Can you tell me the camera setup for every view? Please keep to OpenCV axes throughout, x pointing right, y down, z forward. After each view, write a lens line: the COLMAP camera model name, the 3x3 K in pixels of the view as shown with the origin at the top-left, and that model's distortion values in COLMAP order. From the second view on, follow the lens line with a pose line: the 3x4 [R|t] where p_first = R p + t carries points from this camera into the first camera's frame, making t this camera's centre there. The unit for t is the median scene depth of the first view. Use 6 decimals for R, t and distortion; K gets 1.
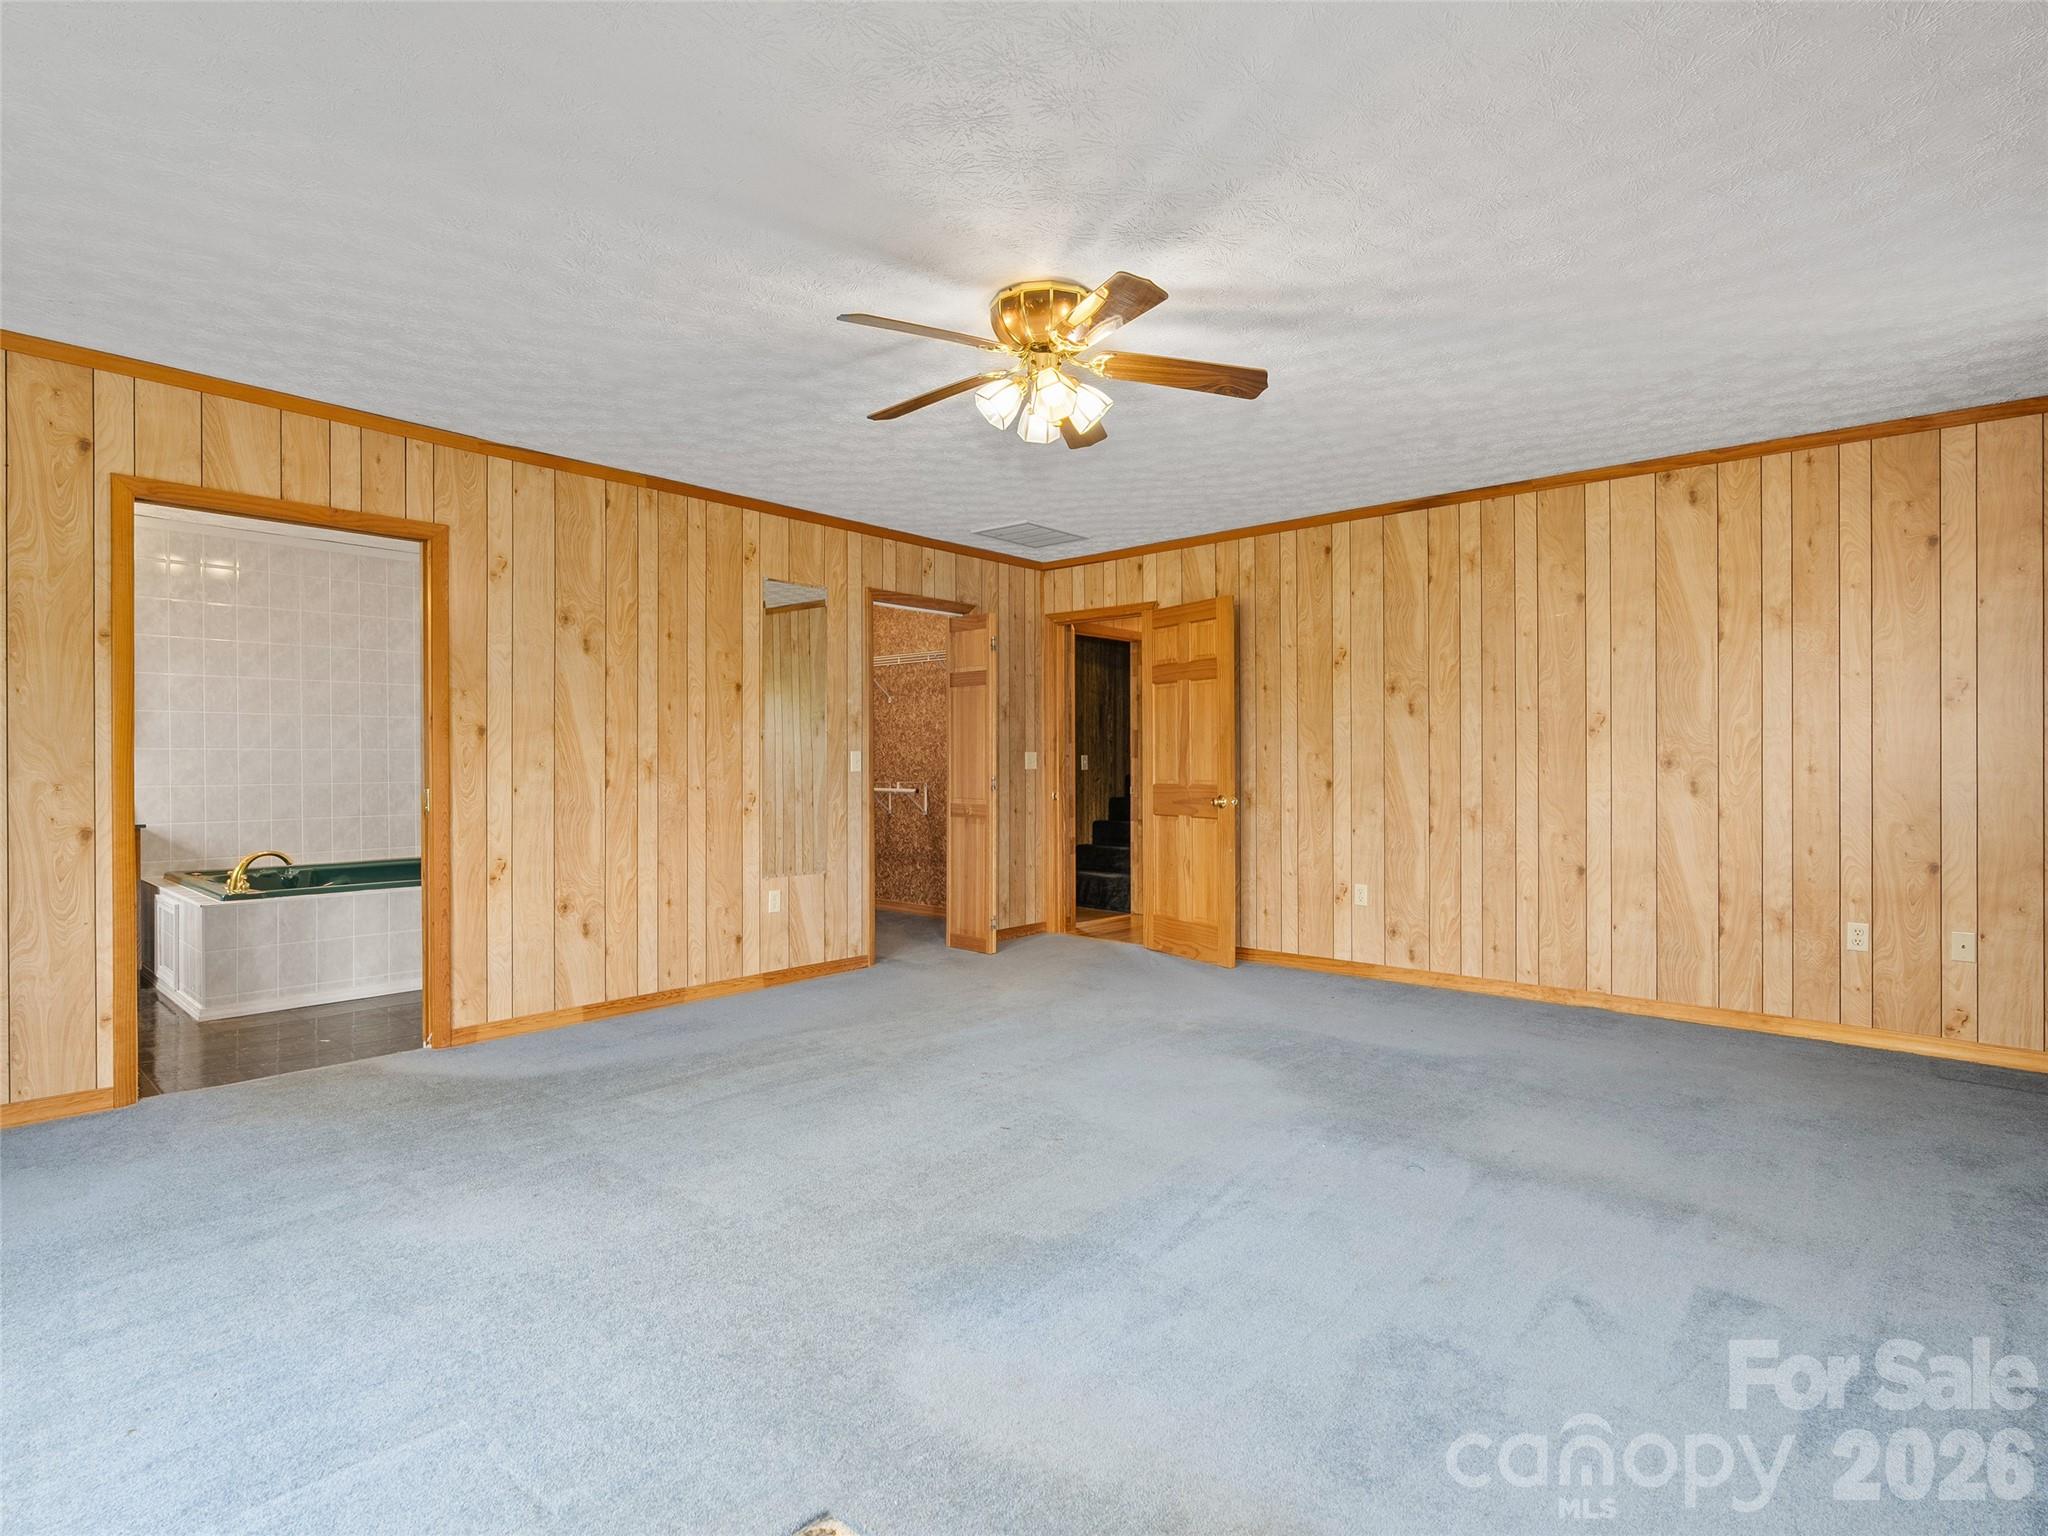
lens RADIAL K [[1045.3, 0, 1020.4], [0, 1045.3, 769.1], [0, 0, 1]] dist [-0.004106, 0.000232]
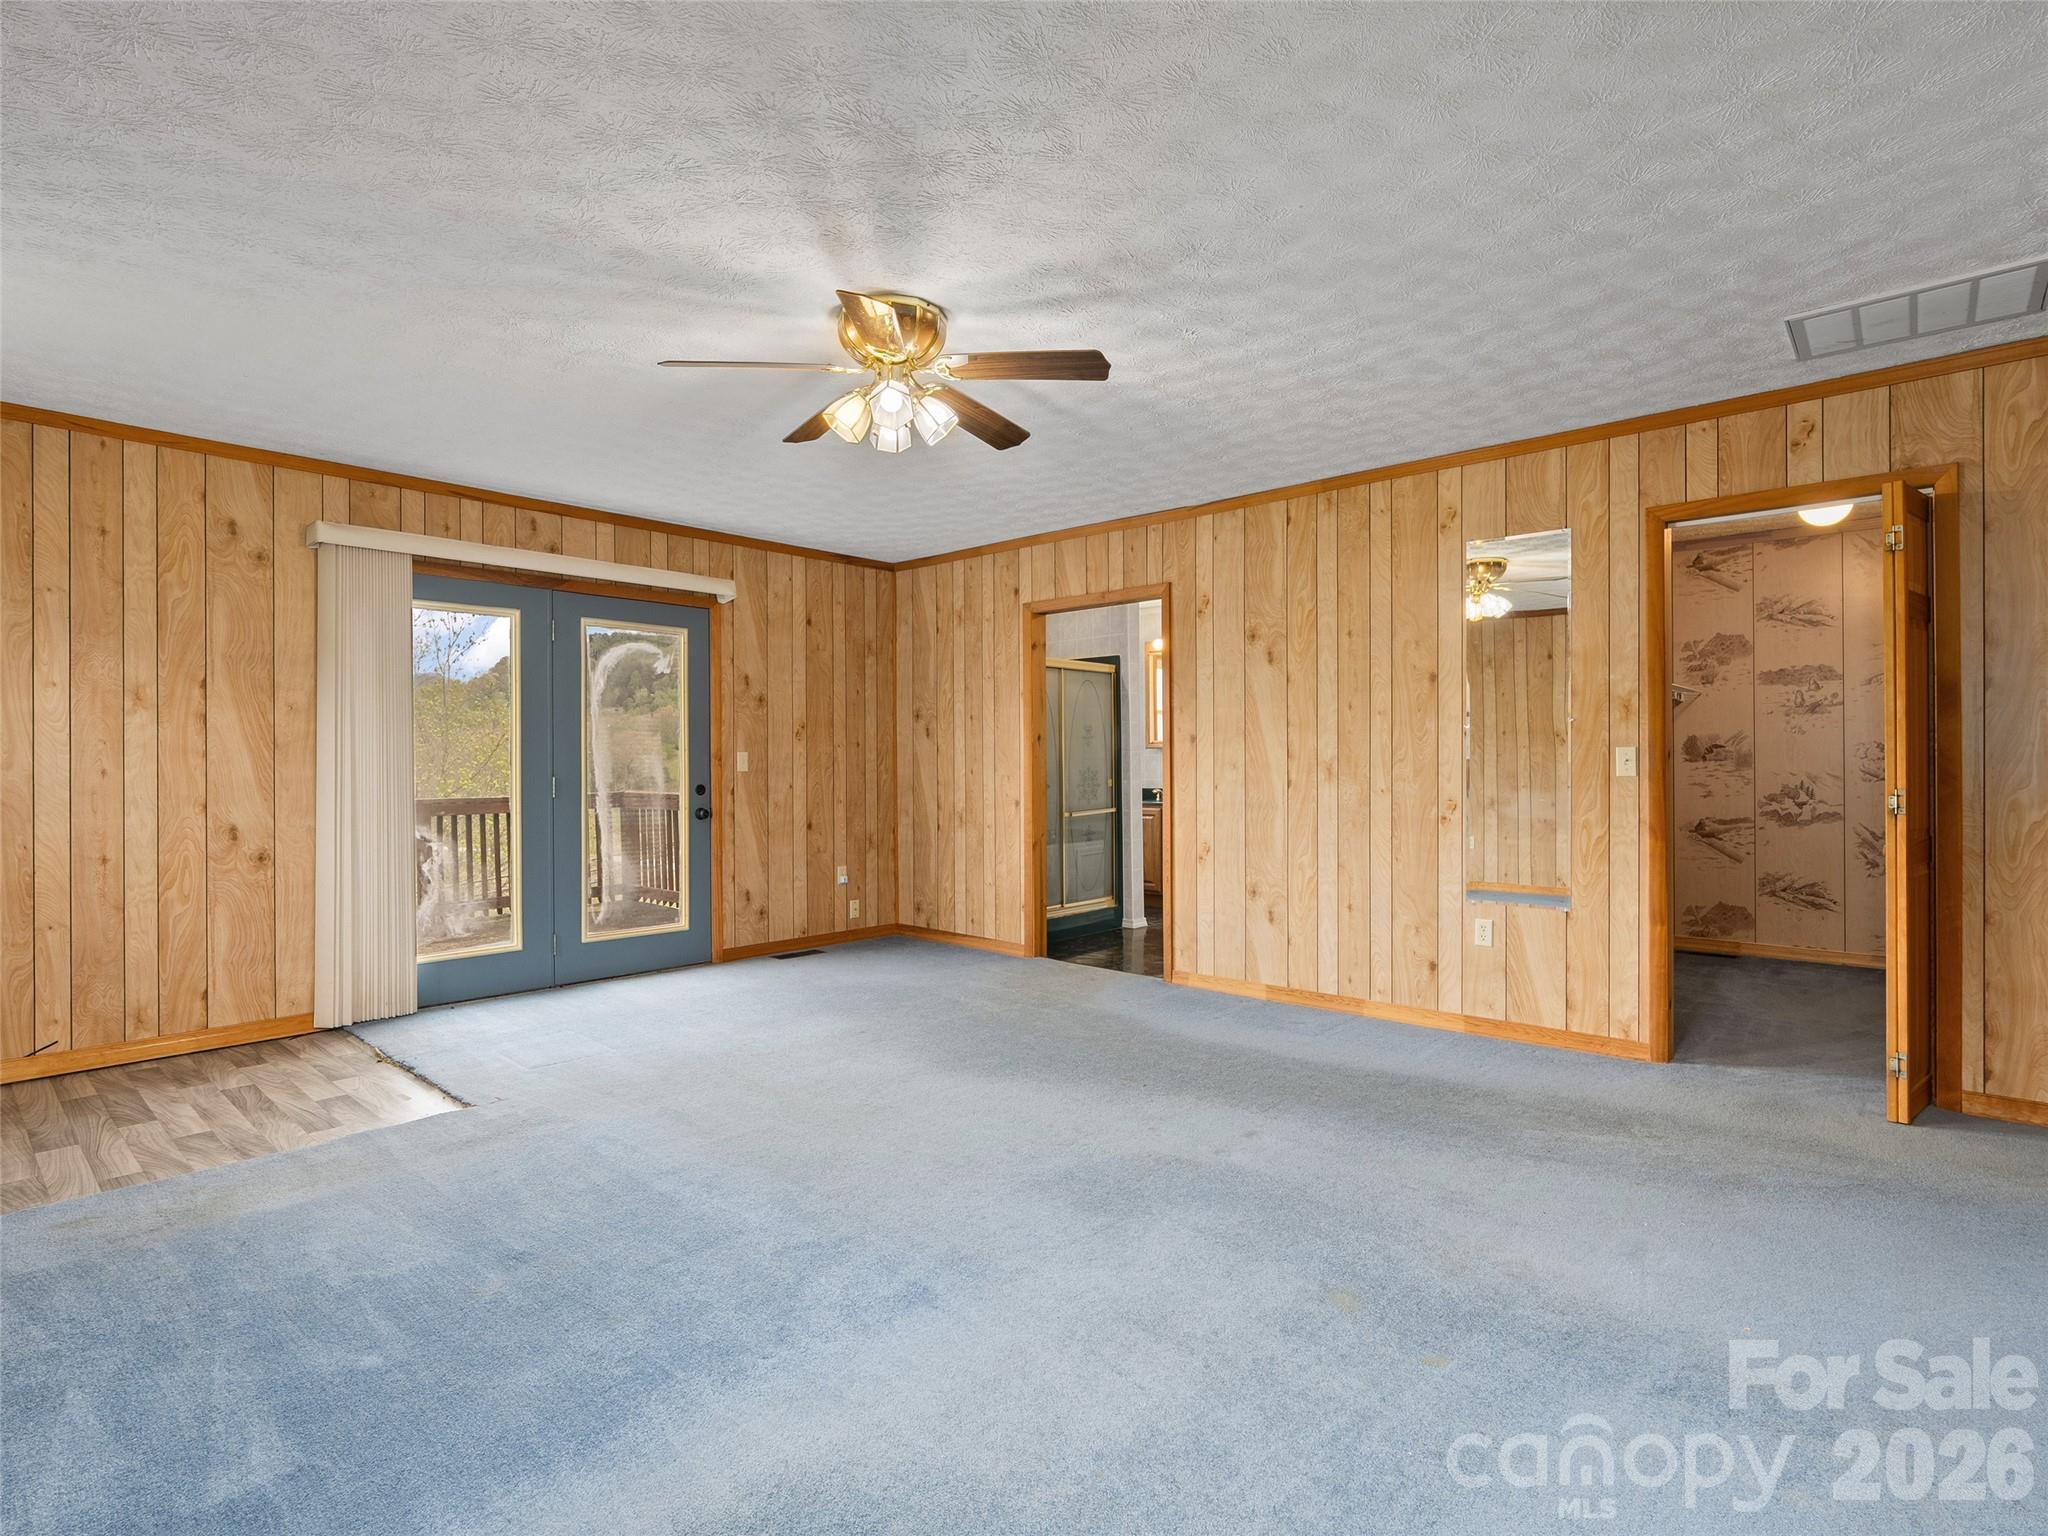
lens RADIAL K [[1045.3, 0, 1007.4], [0, 1045.3, 757.0], [0, 0, 1]] dist [-0.004106, 0.000232]
pose [[-0.020398, -0.002329, -0.999789, 0.657252], [0.000614, 0.999997, -0.002342, -0.010748], [0.999792, -0.000661, -0.020397, 0.711870]]
